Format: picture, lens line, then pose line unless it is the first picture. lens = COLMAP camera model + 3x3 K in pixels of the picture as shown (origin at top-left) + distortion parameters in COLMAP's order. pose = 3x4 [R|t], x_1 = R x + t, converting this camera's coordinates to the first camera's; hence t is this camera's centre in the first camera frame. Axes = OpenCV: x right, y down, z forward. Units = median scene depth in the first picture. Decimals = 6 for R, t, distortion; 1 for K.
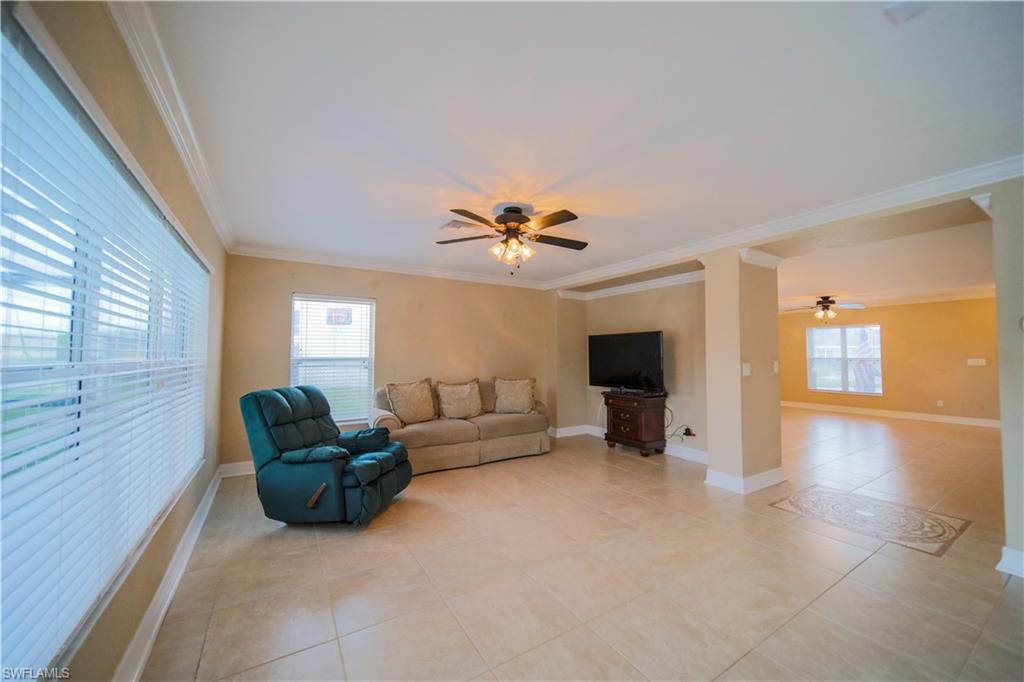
lens RADIAL K [[383.1, 0, 513.5], [0, 383.1, 343.7], [0, 0, 1]] dist [-0.000064, -0.000164]
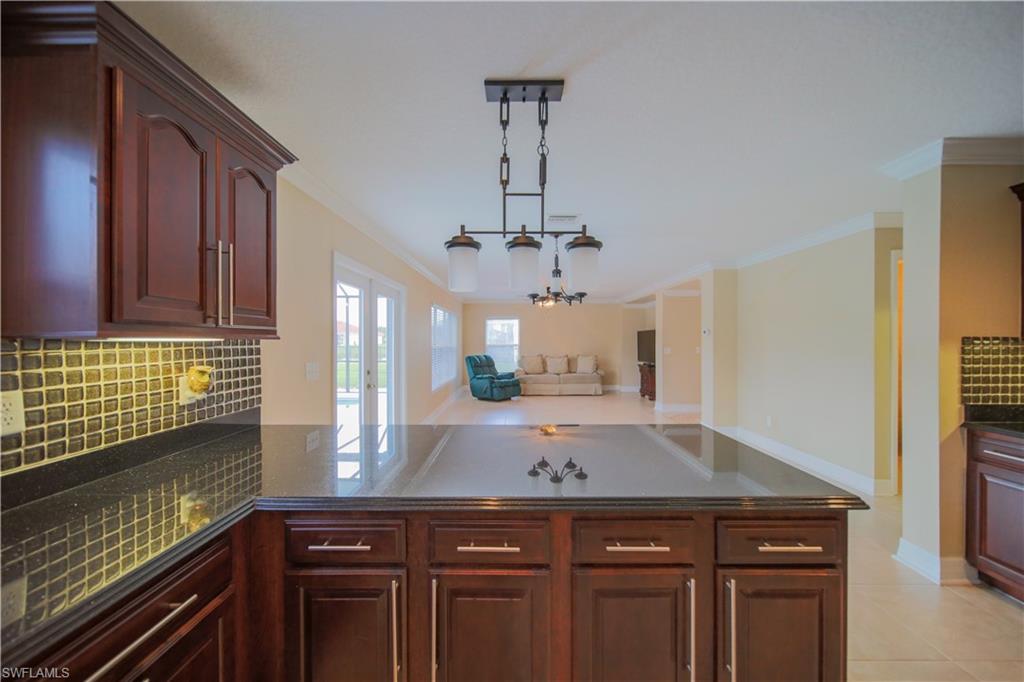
lens RADIAL K [[383.1, 0, 509.4], [0, 383.1, 339.5], [0, 0, 1]] dist [-0.000064, -0.000164]
pose [[0.839600, -0.005413, -0.543179, 0.845719], [0.019688, 0.999597, 0.020470, -0.040437], [0.542849, -0.027881, 0.839368, -0.934556]]
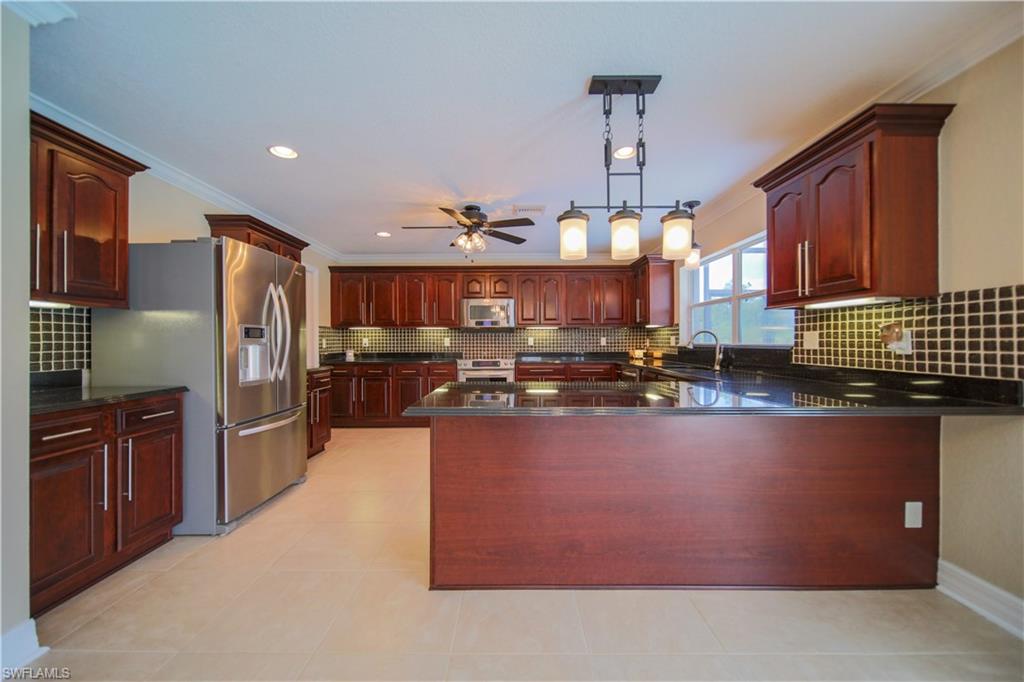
lens RADIAL K [[380.8, 0, 512.4], [0, 380.8, 340.7], [0, 0, 1]] dist [-0.000305, 0.000222]
pose [[-0.848306, -0.005019, 0.529483, -1.059460], [-0.017961, 0.999652, -0.019300, 0.352545], [-0.529202, -0.025882, -0.848101, 3.639486]]
